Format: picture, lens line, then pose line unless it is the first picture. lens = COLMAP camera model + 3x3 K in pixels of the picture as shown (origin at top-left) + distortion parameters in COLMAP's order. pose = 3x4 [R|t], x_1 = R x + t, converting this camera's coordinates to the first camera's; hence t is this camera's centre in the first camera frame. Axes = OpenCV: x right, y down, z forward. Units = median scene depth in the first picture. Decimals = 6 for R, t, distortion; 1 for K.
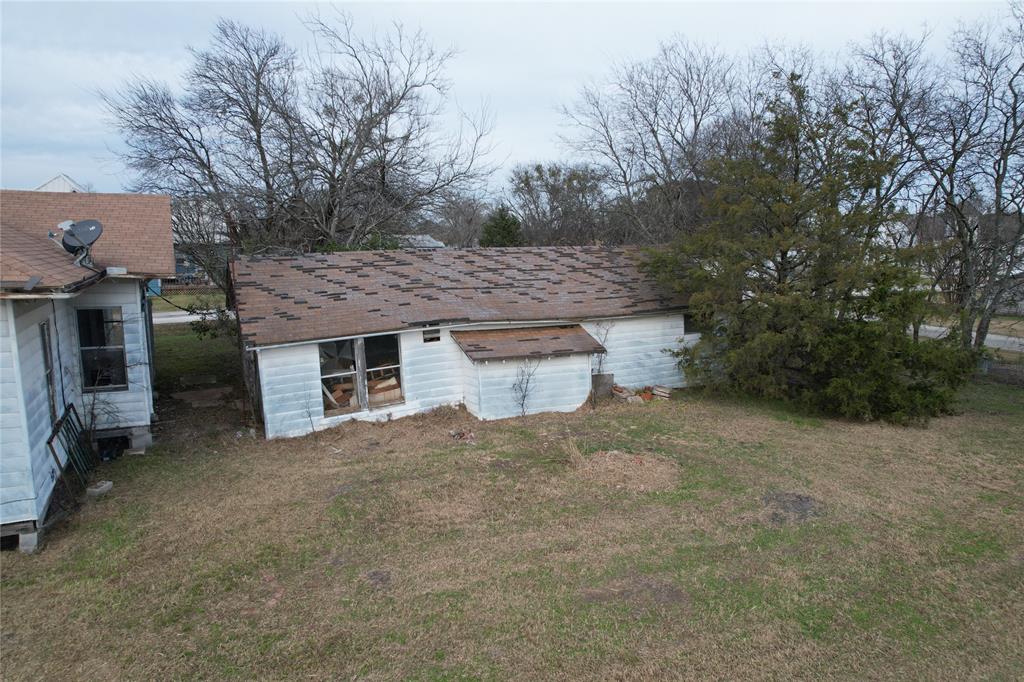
lens RADIAL K [[652.6, 0, 512.0], [0, 652.6, 349.4], [0, 0, 1]] dist [-0.062135, 0.052866]
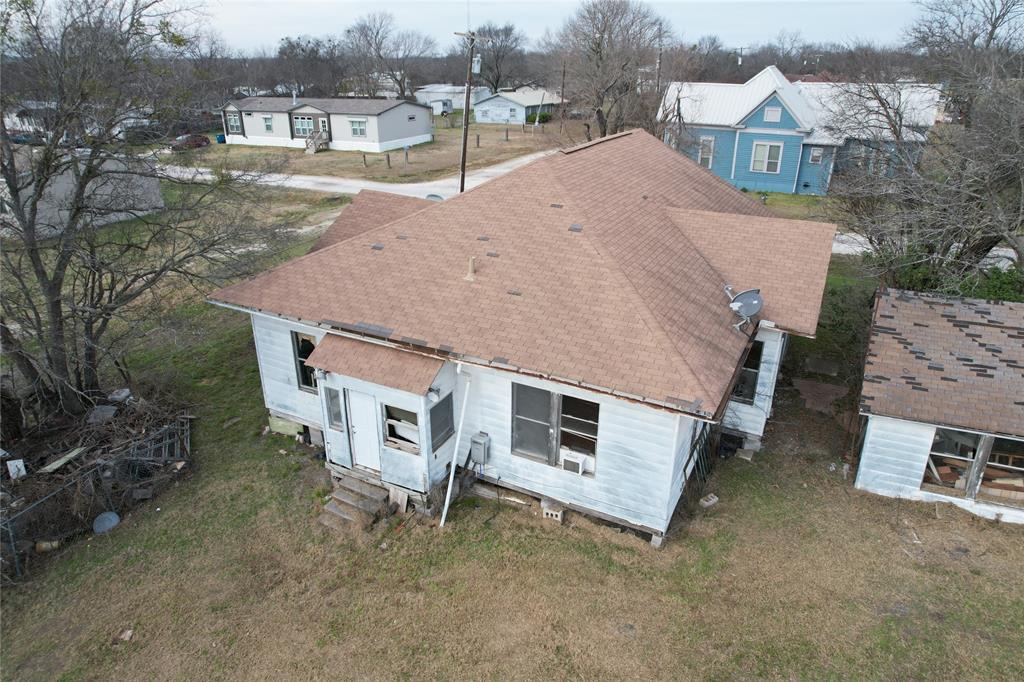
lens RADIAL K [[652.6, 0, 508.0], [0, 652.6, 351.9], [0, 0, 1]] dist [-0.062135, 0.052866]
pose [[0.577846, 0.333524, -0.744886, 0.007066], [-0.130520, 0.938705, 0.319056, -0.293479], [0.805641, -0.087143, 0.585959, -0.059742]]
